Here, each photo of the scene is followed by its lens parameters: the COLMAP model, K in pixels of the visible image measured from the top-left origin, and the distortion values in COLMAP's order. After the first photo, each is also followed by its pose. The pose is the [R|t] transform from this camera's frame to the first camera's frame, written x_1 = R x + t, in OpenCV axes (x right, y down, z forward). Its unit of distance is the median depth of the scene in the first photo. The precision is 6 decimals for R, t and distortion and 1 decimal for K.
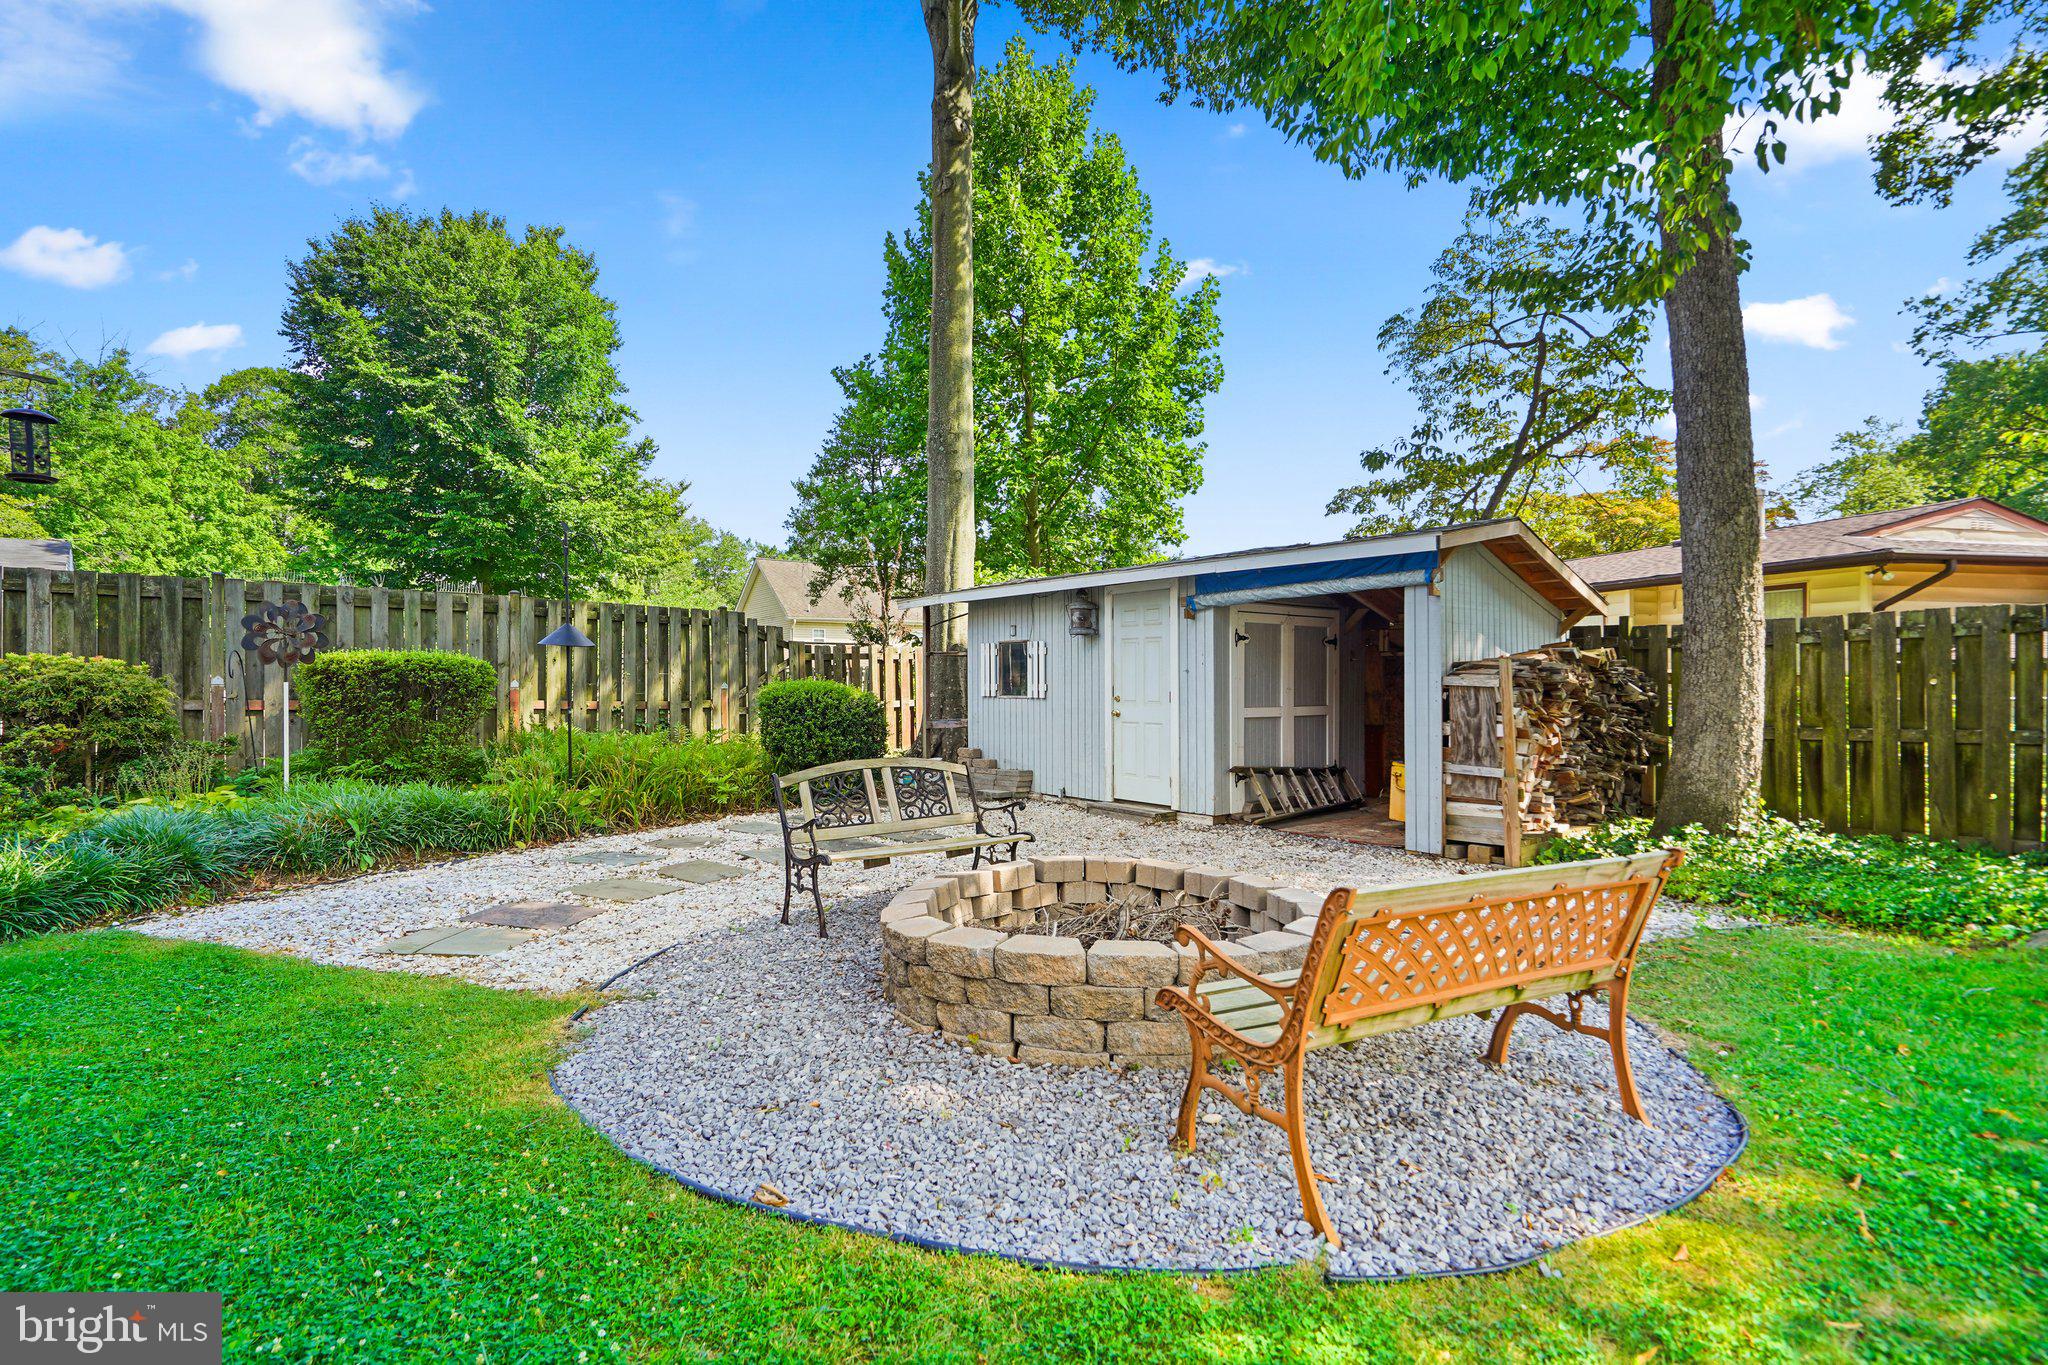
lens RADIAL K [[933.1, 0, 1033.2], [0, 933.1, 682.6], [0, 0, 1]] dist [-0.001398, 0.001073]
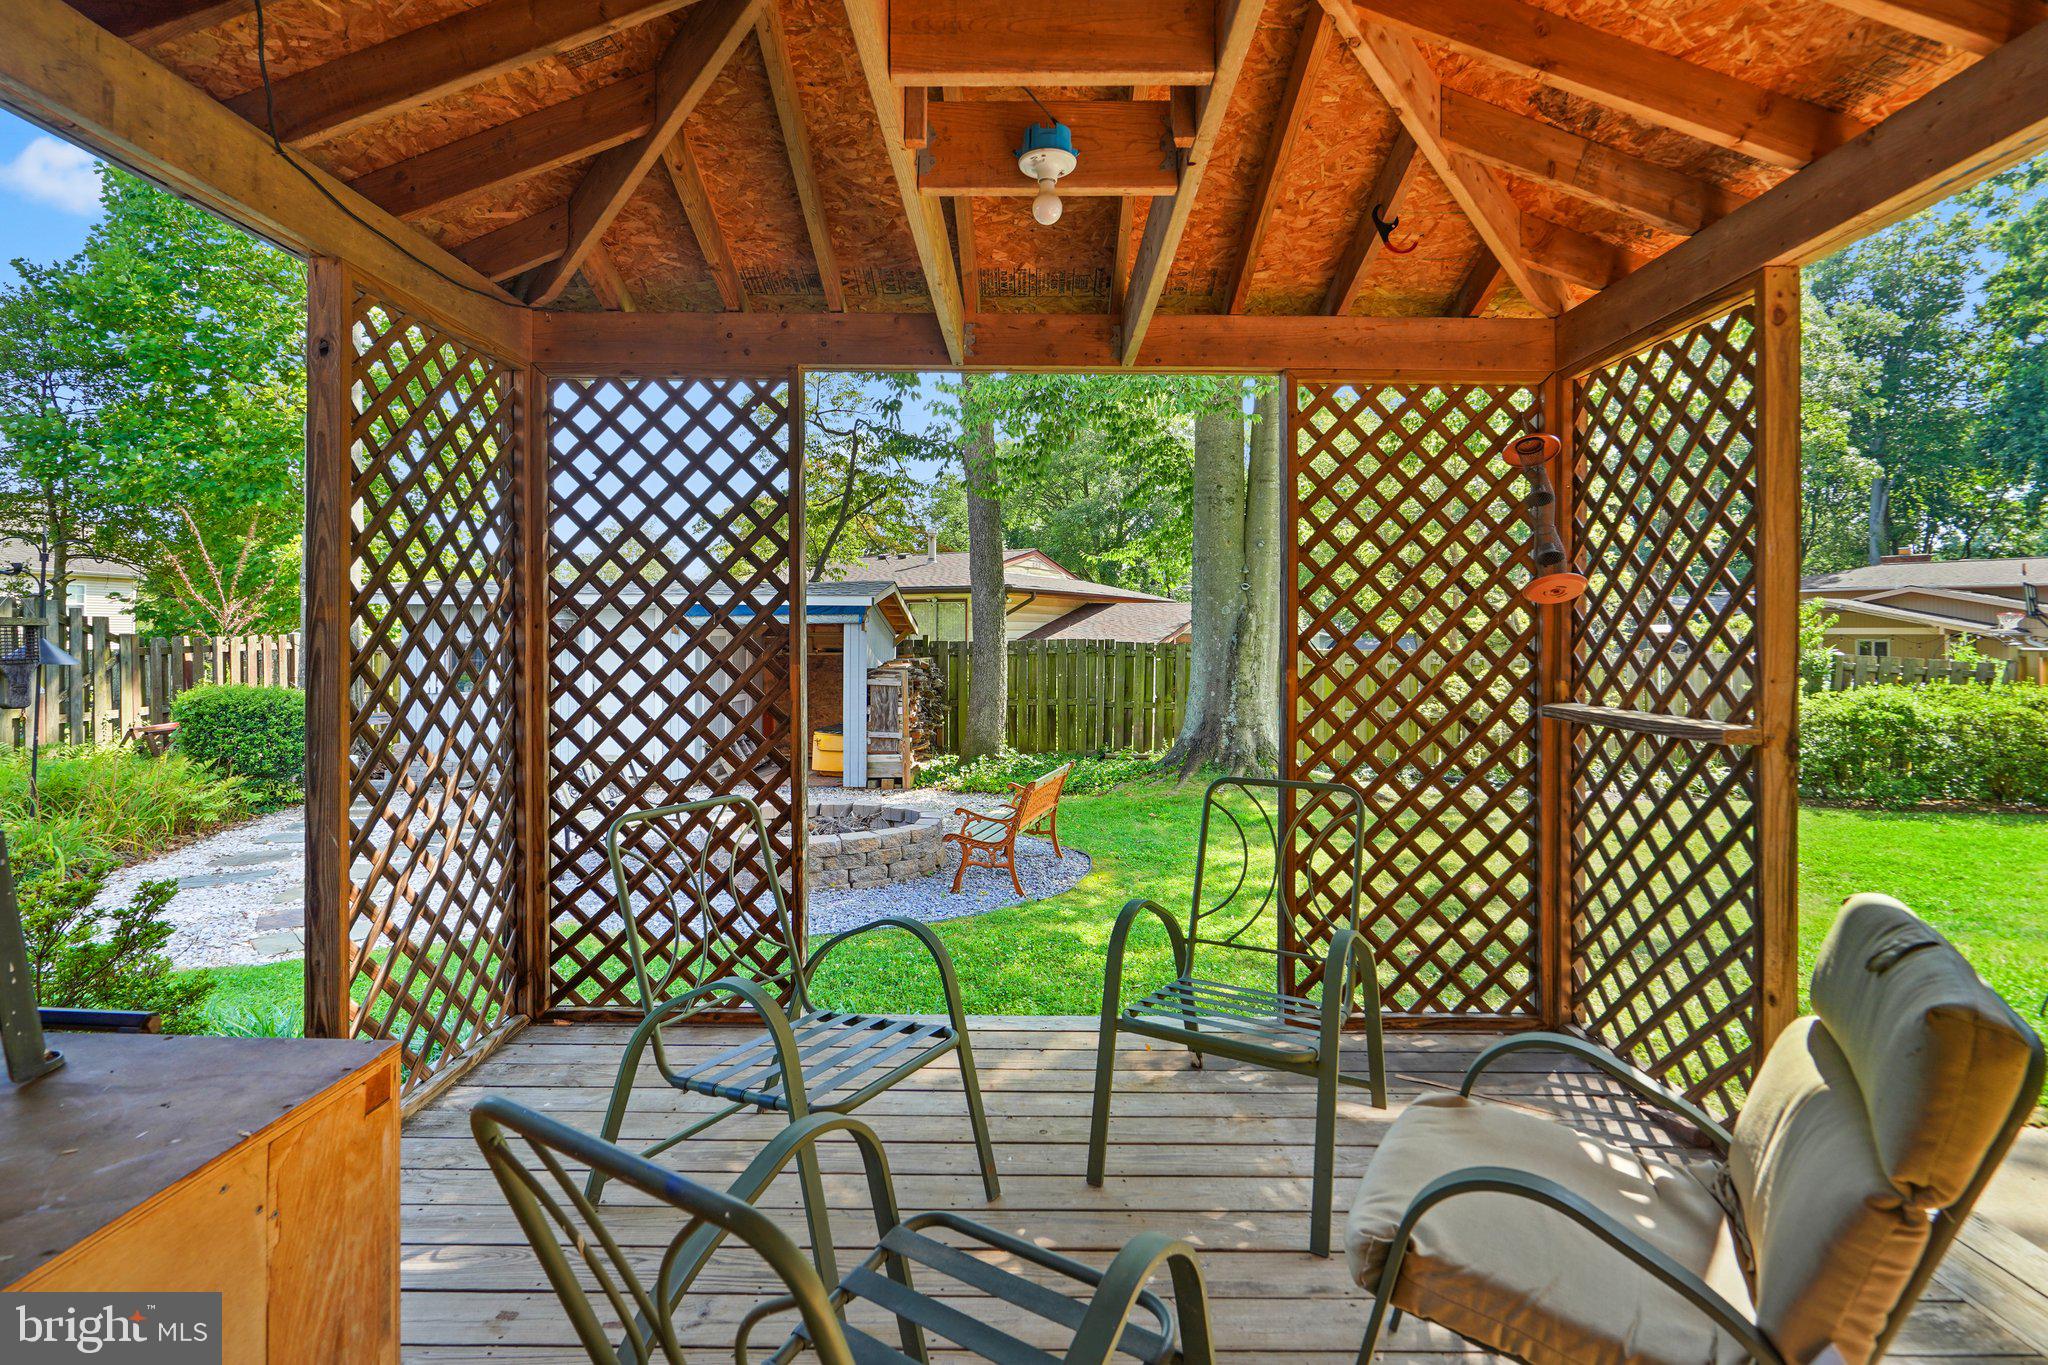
lens RADIAL K [[933.1, 0, 1010.5], [0, 933.1, 639.3], [0, 0, 1]] dist [-0.001398, 0.001073]
pose [[0.691781, 0.005049, 0.722090, -0.309417], [-0.003613, 0.999987, -0.003531, -0.038684], [-0.722098, -0.000166, 0.691790, -0.174855]]
